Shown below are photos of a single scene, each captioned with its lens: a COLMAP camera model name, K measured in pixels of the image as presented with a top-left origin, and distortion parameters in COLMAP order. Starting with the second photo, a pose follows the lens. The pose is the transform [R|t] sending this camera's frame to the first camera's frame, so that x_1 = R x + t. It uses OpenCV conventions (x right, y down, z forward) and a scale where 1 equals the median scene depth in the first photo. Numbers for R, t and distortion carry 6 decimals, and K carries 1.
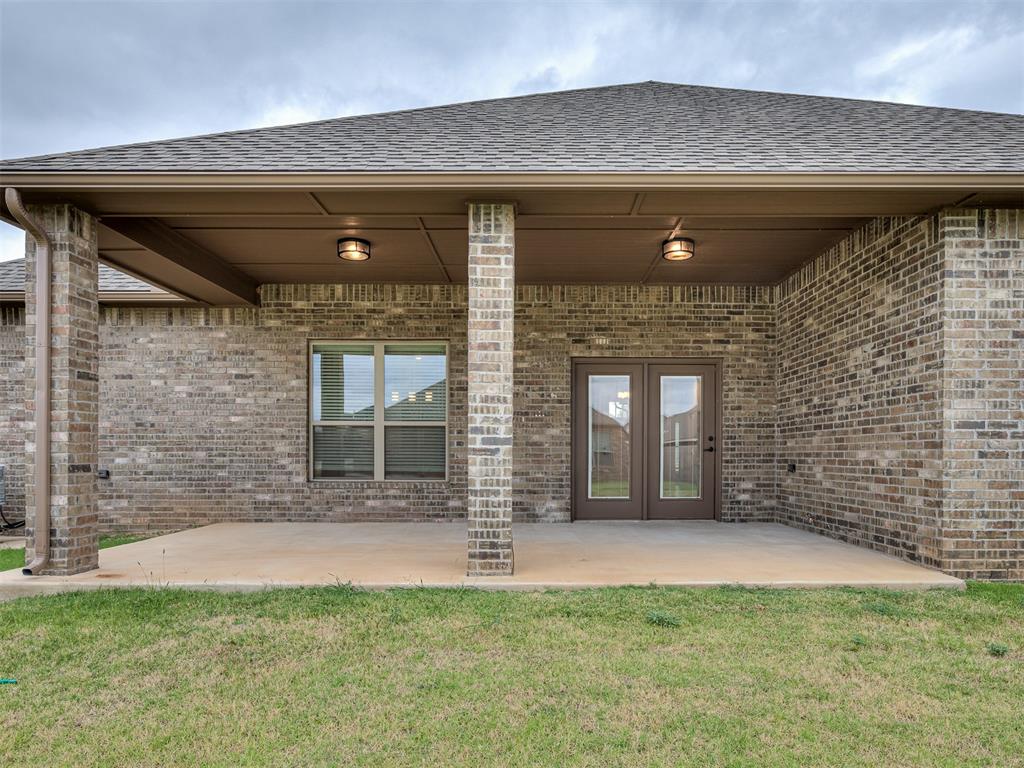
lens RADIAL K [[666.9, 0, 534.8], [0, 666.9, 461.7], [0, 0, 1]] dist [-0.006408, 0.001965]
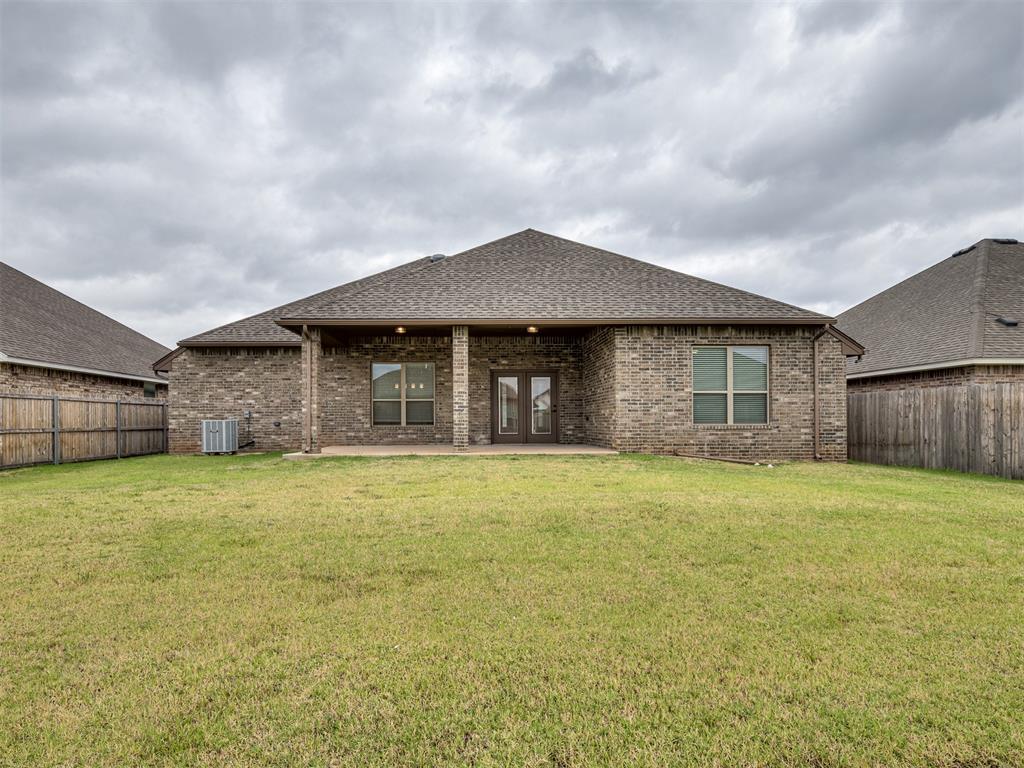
lens RADIAL K [[567.5, 0, 484.5], [0, 567.5, 422.1], [0, 0, 1]] dist [-0.000575, -0.000319]
pose [[0.999627, -0.006530, 0.026533, -0.021498], [0.006812, 0.999921, -0.010535, 0.048675], [-0.026462, 0.010712, 0.999592, -1.143277]]
